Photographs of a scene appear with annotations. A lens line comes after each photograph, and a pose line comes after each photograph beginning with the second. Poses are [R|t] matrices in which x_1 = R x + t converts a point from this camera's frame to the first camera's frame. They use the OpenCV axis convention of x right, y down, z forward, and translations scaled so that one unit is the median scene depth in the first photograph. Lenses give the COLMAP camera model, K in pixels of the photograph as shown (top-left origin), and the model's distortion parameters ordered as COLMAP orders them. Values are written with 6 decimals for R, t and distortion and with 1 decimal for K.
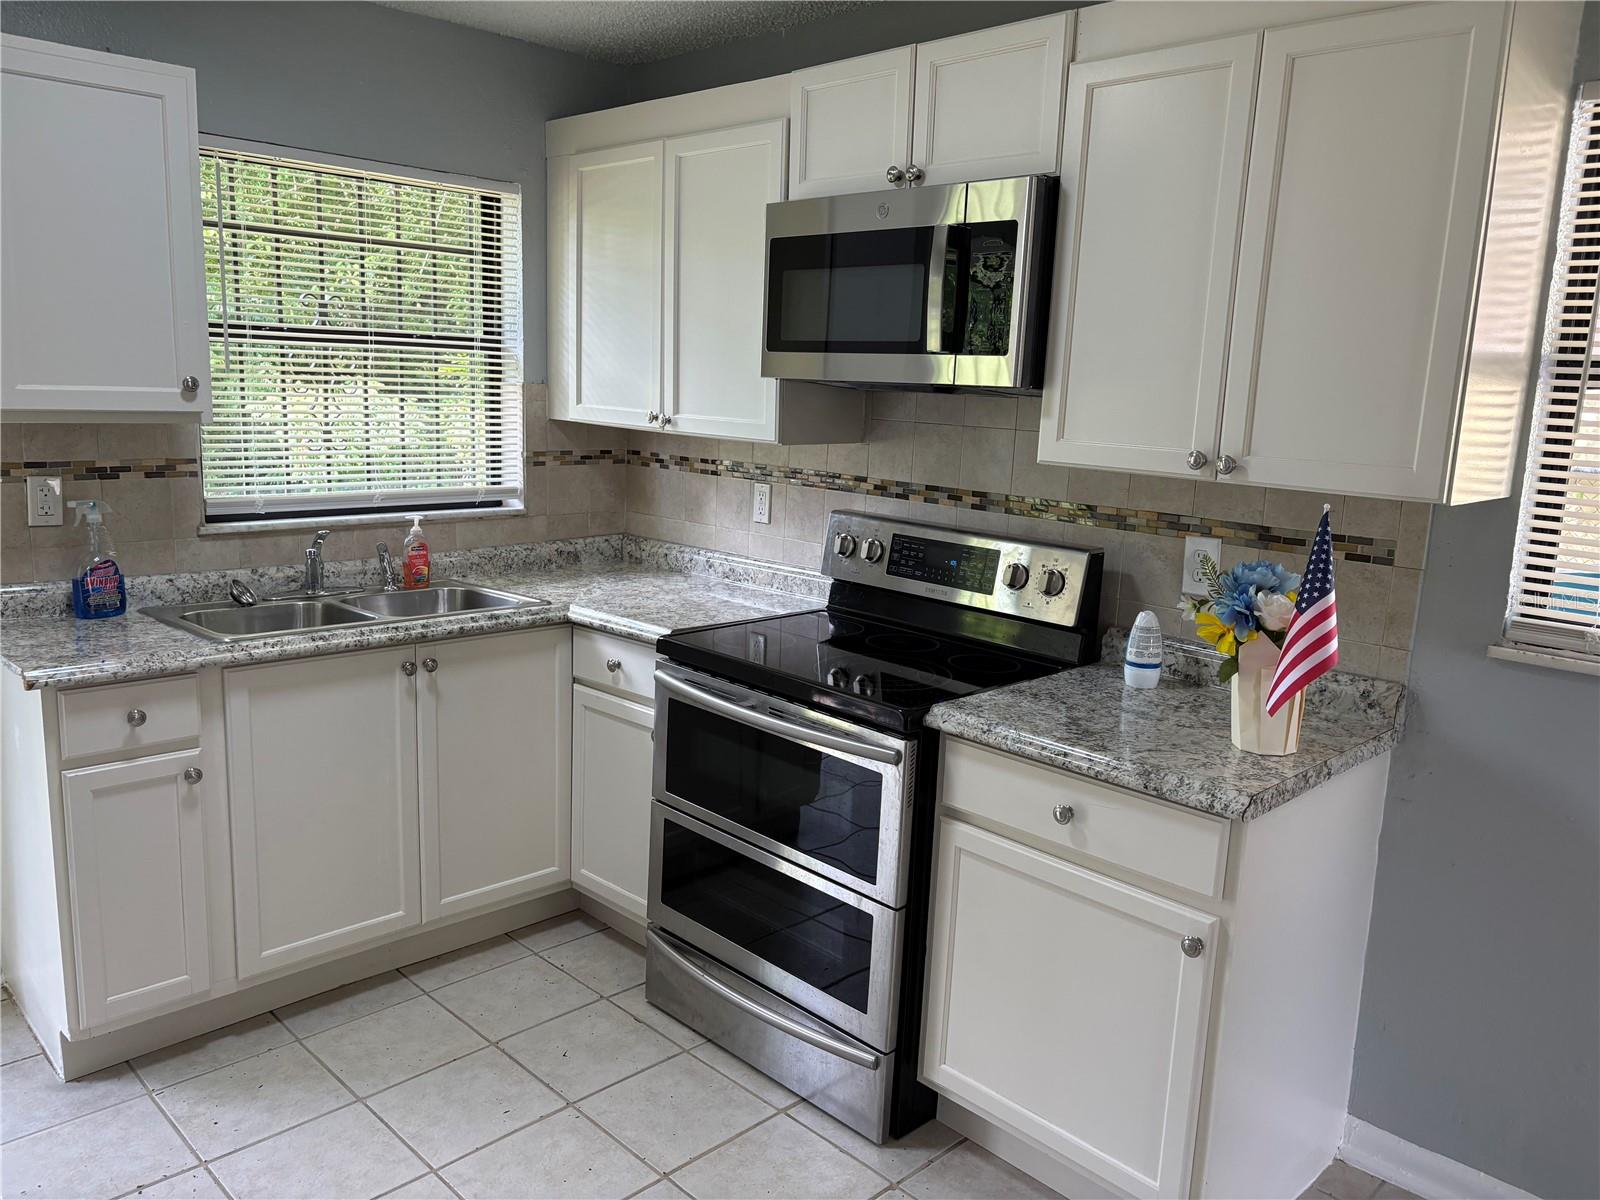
lens RADIAL K [[1224.9, 0, 839.4], [0, 1224.9, 624.0], [0, 0, 1]] dist [0.012599, 0.137760]
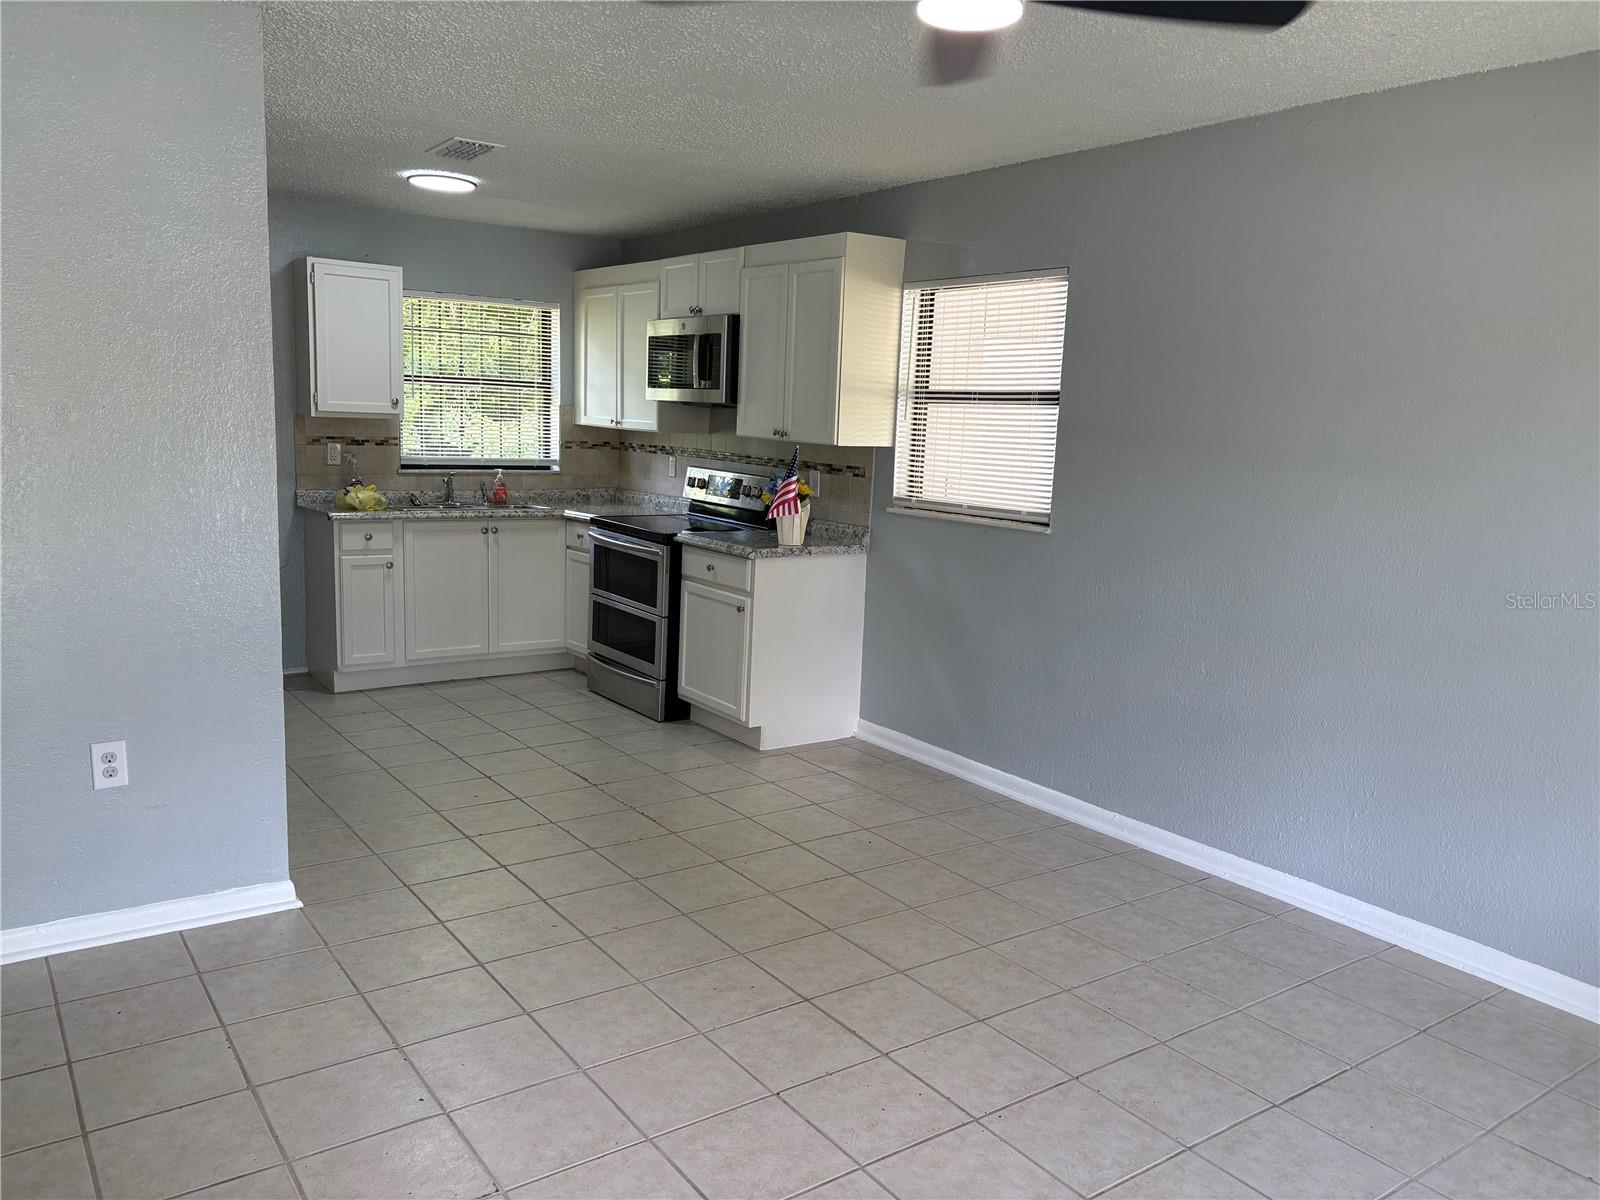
lens RADIAL K [[1199.6, 0, 800.0], [0, 1199.6, 600.0], [0, 0, 1]] dist [0.273186, -0.000998]
pose [[0.984649, 0.021472, -0.173220, 0.573469], [-0.029939, 0.998474, -0.046414, 0.237825], [0.171959, 0.050888, 0.983789, -1.025862]]
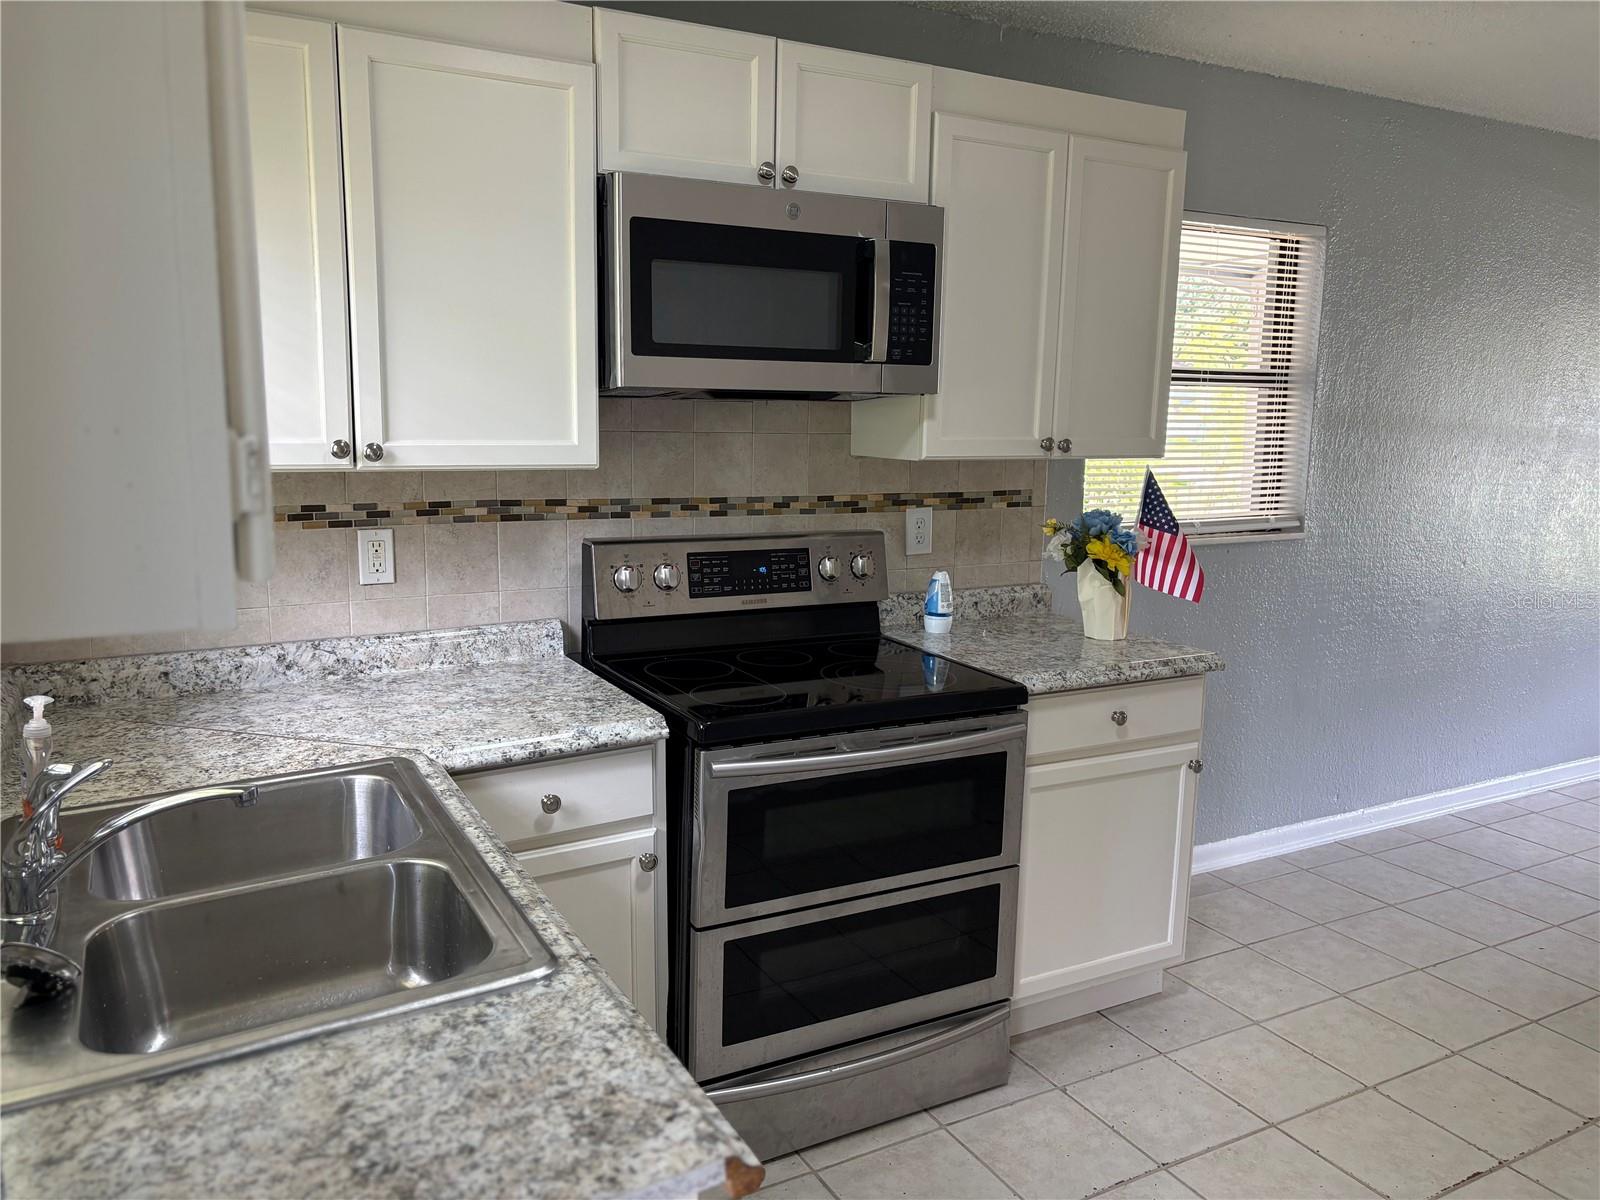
lens RADIAL K [[1221.1, 0, 800.0], [0, 1221.1, 600.0], [0, 0, 1]] dist [0.108199, -0.001994]
pose [[0.266190, -0.198194, 0.943325, -0.812248], [0.178518, 0.971840, 0.153810, -0.167558], [-0.947245, 0.127458, 0.294076, 0.660188]]
